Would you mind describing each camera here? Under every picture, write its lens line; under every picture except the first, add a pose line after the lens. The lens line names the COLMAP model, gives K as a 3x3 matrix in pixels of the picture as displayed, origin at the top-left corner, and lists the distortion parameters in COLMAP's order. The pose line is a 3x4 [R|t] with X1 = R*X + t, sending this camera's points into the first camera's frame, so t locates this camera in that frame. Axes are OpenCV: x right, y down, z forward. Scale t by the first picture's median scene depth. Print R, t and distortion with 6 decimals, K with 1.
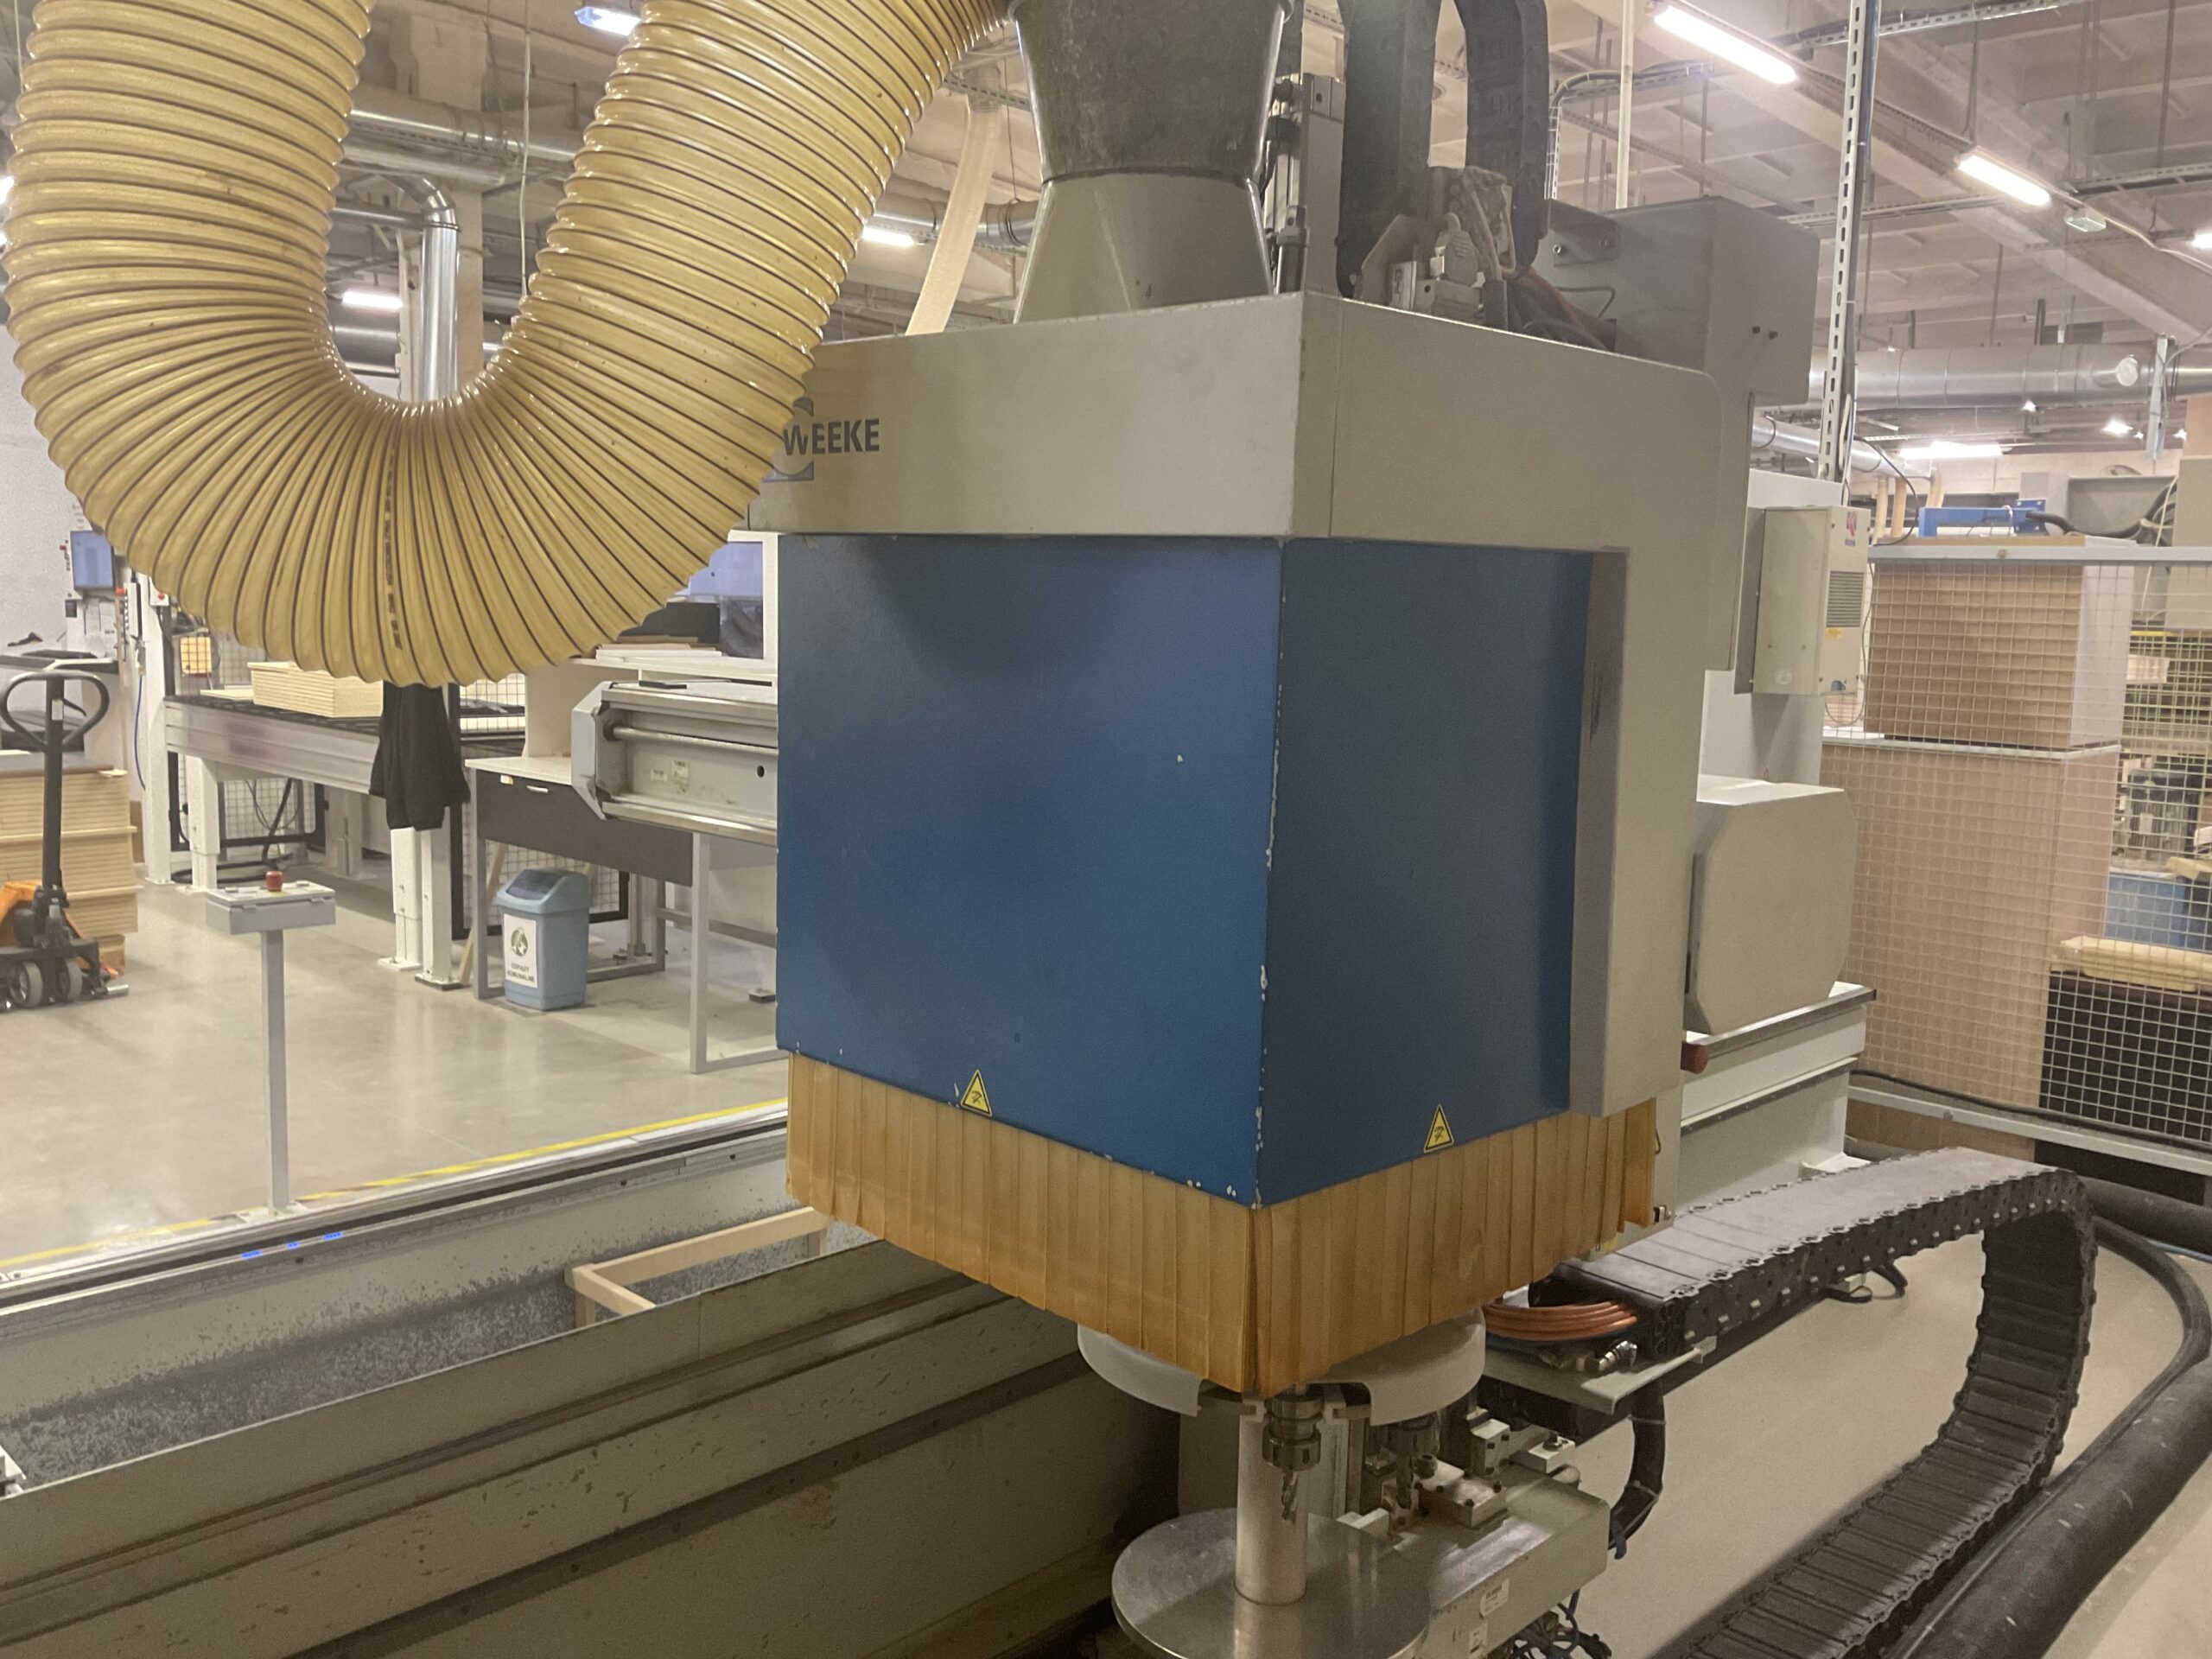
lens RADIAL K [[1841.5, 0, 1111.7], [0, 1841.5, 823.9], [0, 0, 1]] dist [0.010489, -0.023803]
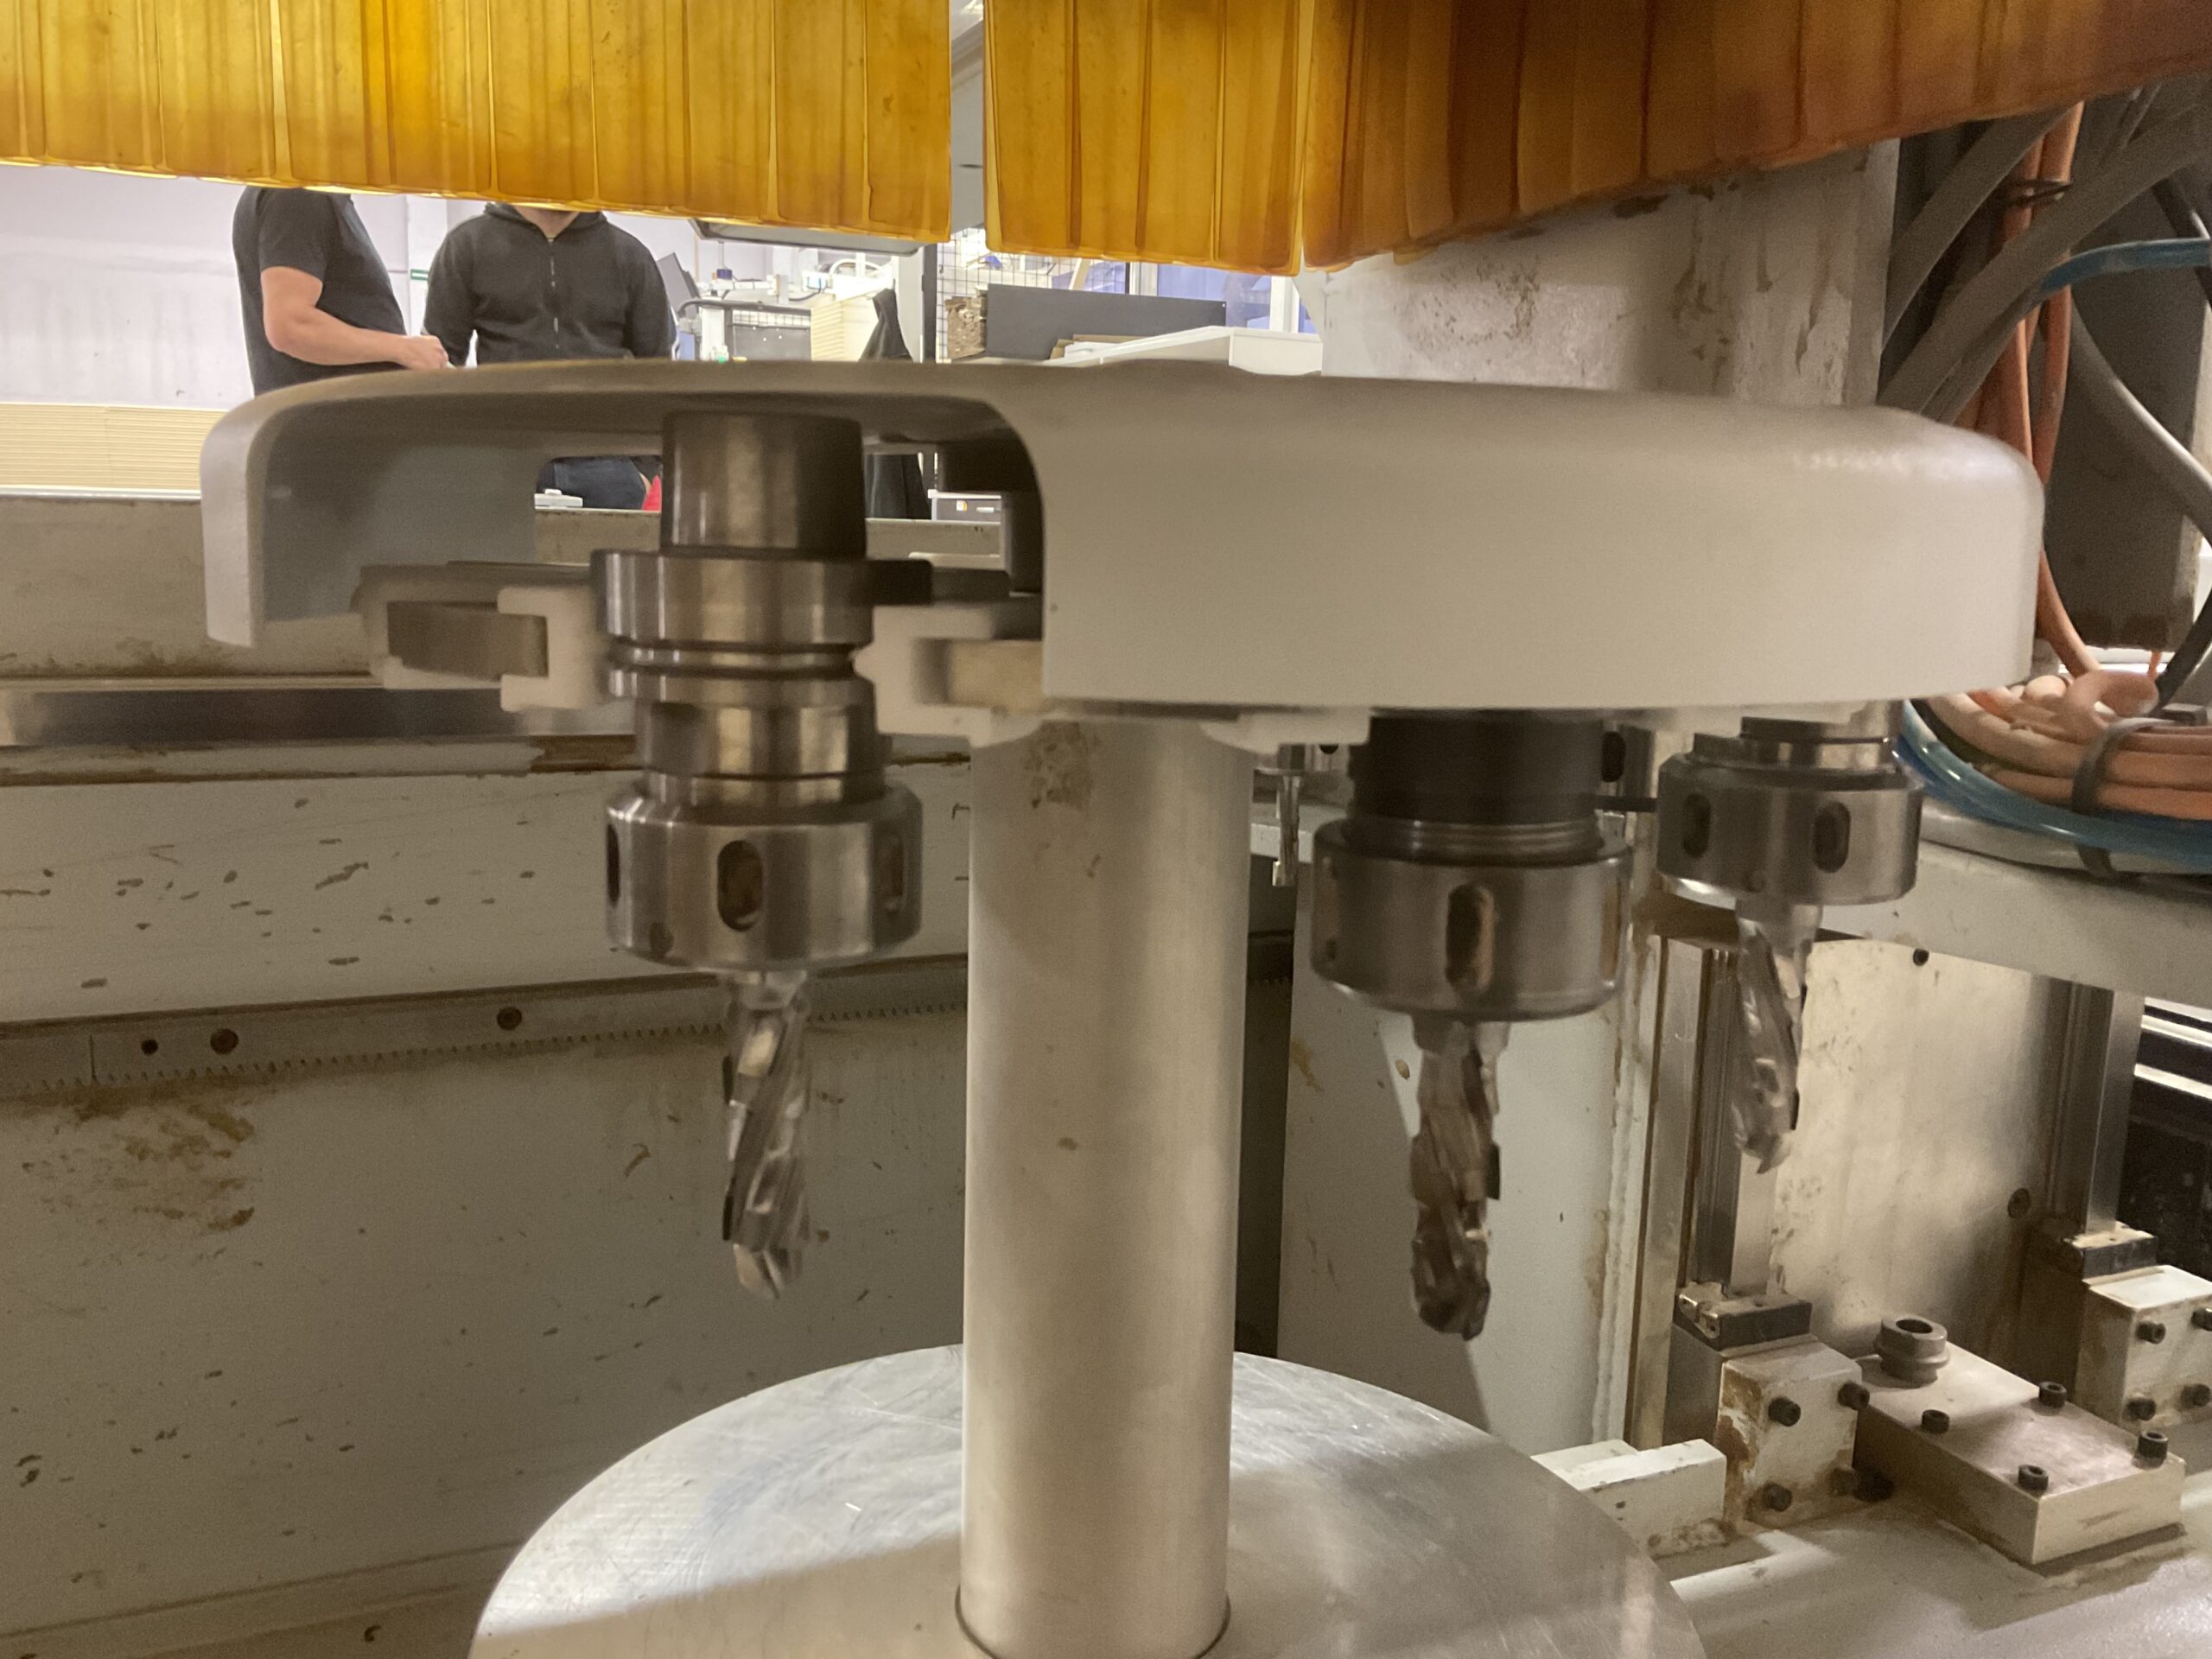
lens RADIAL K [[1841.5, 0, 1097.5], [0, 1841.5, 830.9], [0, 0, 1]] dist [0.010489, -0.023803]
pose [[0.923140, 0.053606, -0.380707, 0.160832], [-0.046581, 0.998532, 0.027651, 0.260816], [0.381631, -0.007792, 0.924282, 0.665324]]
